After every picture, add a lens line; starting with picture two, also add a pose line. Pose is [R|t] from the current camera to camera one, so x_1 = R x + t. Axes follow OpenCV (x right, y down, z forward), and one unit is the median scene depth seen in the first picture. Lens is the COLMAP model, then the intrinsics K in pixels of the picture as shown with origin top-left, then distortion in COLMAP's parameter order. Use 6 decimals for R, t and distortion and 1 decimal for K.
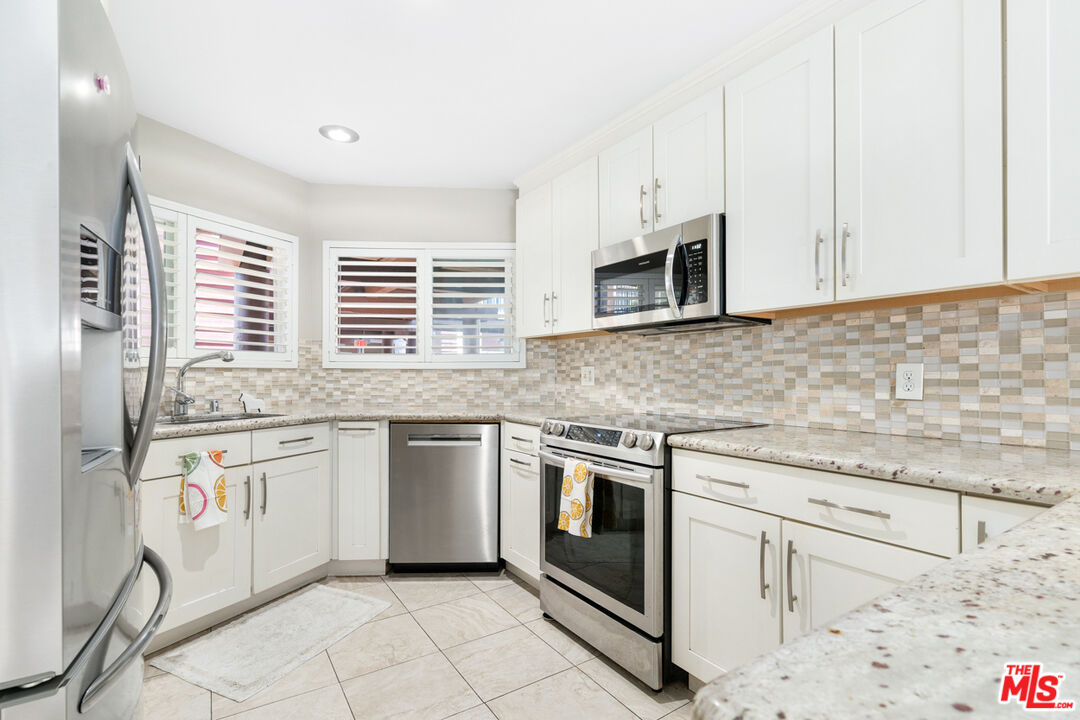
lens RADIAL K [[504.4, 0, 537.1], [0, 504.4, 374.6], [0, 0, 1]] dist [-0.004984, -0.000564]
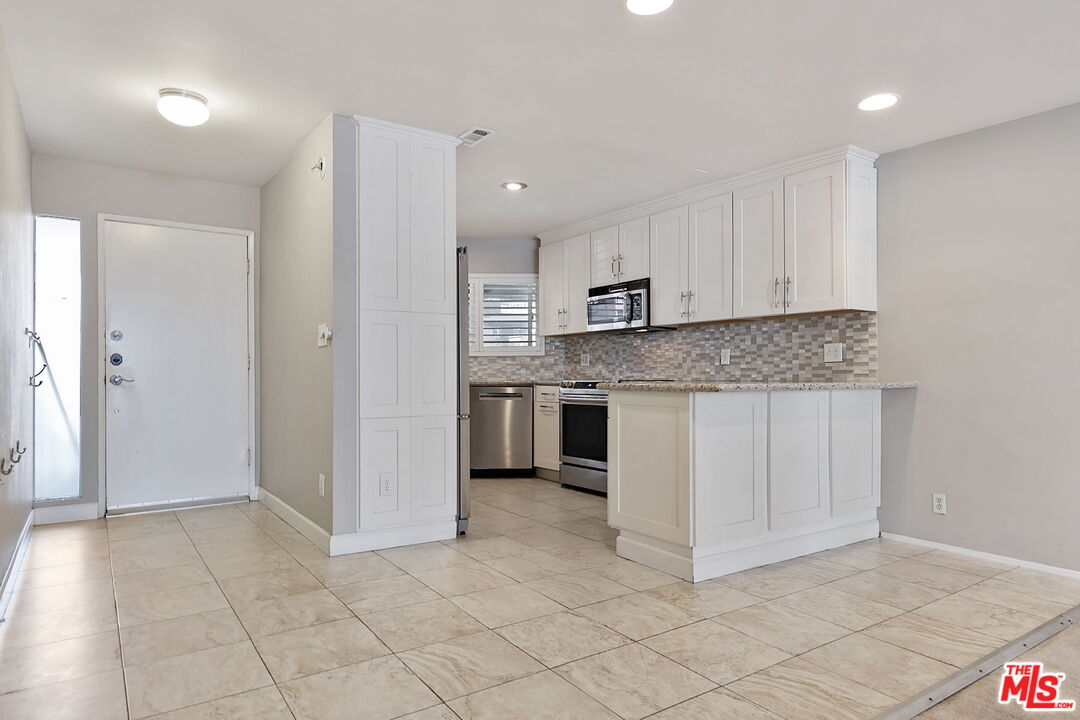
lens RADIAL K [[642.5, 0, 541.2], [0, 642.5, 370.9], [0, 0, 1]] dist [-0.000421, 0.000084]
pose [[0.999578, -0.003351, 0.028858, -0.131350], [0.003563, 0.999967, -0.007302, 0.070887], [-0.028832, 0.007401, 0.999557, -1.392076]]
